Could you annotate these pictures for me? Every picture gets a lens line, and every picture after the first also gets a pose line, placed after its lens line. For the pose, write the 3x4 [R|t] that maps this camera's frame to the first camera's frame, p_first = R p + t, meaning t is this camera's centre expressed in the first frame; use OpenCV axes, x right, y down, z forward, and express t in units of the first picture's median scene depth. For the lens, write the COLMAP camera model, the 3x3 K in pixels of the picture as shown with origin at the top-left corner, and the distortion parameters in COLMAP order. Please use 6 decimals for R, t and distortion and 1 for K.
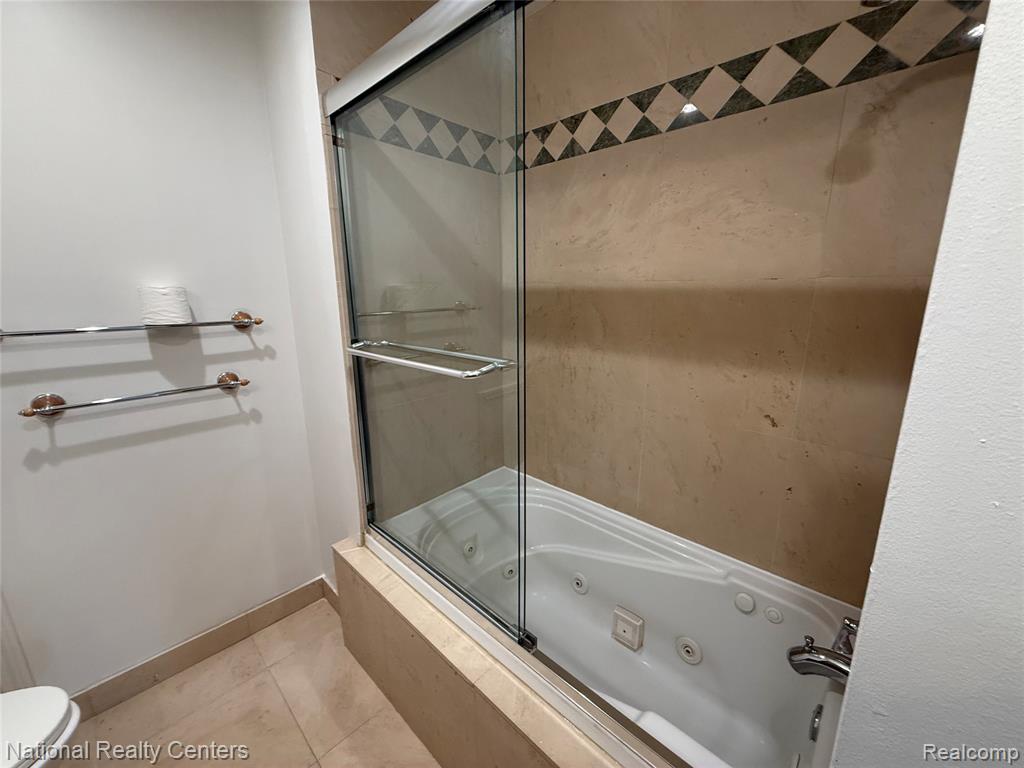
lens RADIAL K [[408.1, 0, 511.0], [0, 408.1, 383.0], [0, 0, 1]] dist [0.000665, -0.000442]
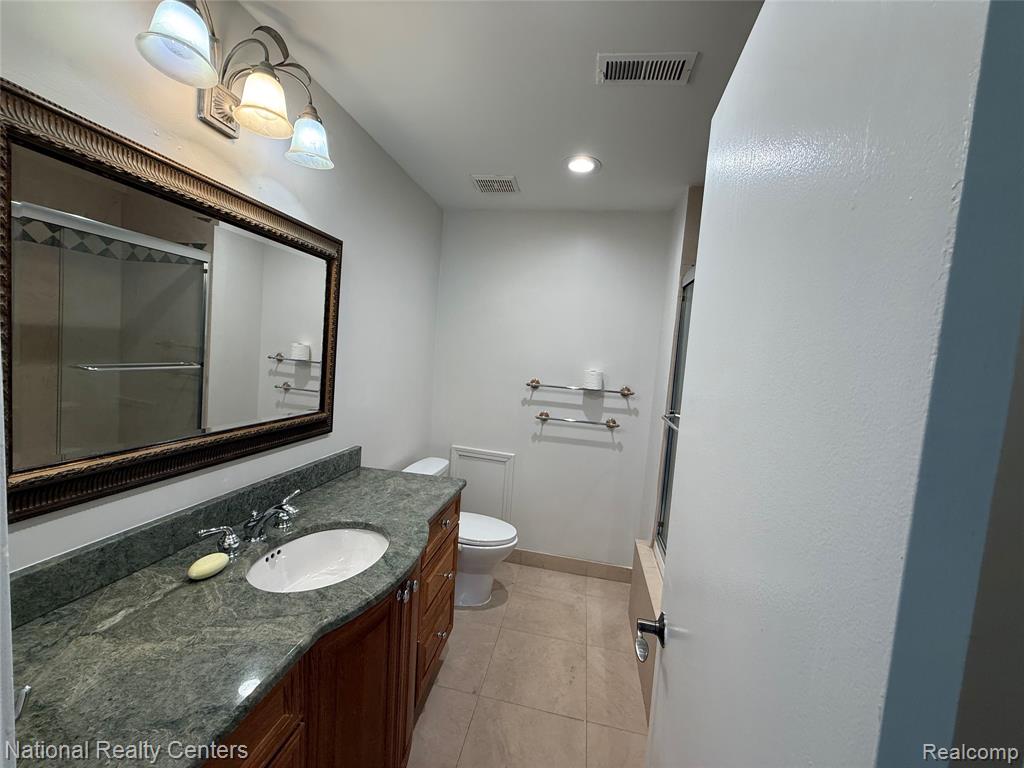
lens RADIAL K [[408.1, 0, 511.0], [0, 408.1, 383.0], [0, 0, 1]] dist [0.000665, -0.000442]
pose [[0.541790, 0.109868, -0.833302, 0.554882], [-0.262356, 0.963991, -0.043477, 0.018268], [0.798519, 0.242177, 0.551105, -0.391022]]
